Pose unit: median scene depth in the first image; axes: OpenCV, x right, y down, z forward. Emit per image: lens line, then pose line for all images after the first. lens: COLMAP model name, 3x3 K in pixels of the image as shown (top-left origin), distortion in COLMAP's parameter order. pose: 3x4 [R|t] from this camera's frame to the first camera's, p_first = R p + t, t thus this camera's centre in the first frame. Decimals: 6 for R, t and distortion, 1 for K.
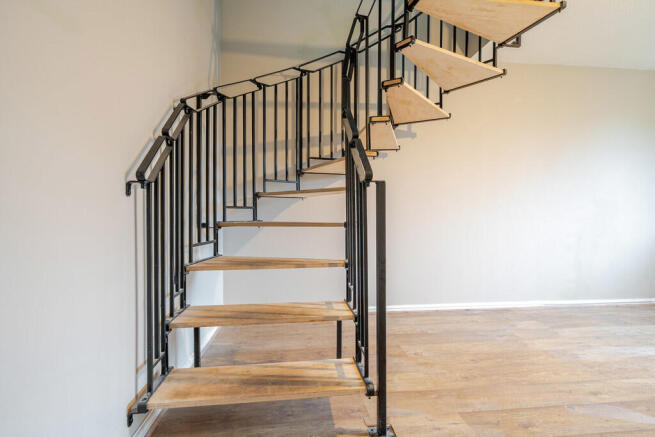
lens RADIAL K [[334.5, 0, 327.5], [0, 334.5, 218.5], [0, 0, 1]] dist [0.023343, -0.000330]
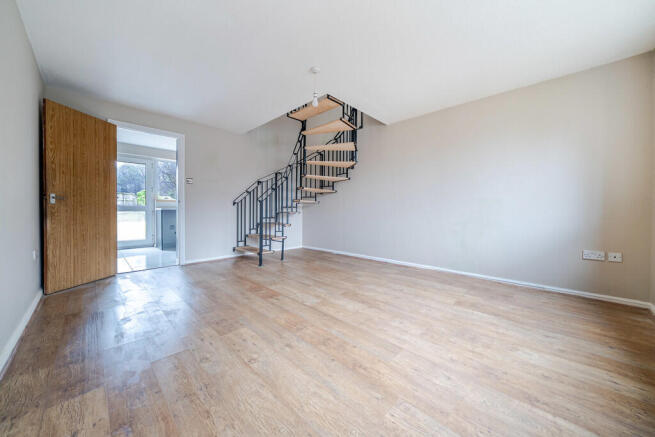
lens RADIAL K [[229.7, 0, 328.8], [0, 229.7, 213.5], [0, 0, 1]] dist [-0.000881, -0.000112]
pose [[0.623281, 0.005947, -0.781975, 1.712564], [-0.007683, 0.999969, 0.001481, 0.006701], [0.781960, 0.005085, 0.623308, -0.039689]]
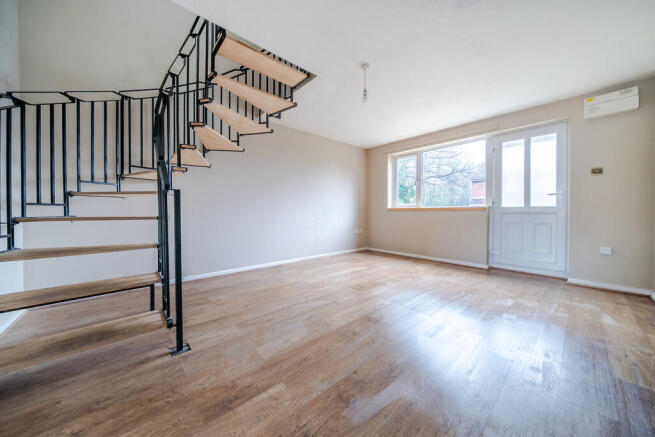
lens RADIAL K [[229.7, 0, 328.8], [0, 229.7, 213.5], [0, 0, 1]] dist [-0.000881, -0.000112]
pose [[0.818256, -0.005168, 0.574831, 0.073191], [0.005399, 0.999985, 0.001305, 0.001911], [-0.574829, 0.002035, 0.818271, -0.173041]]
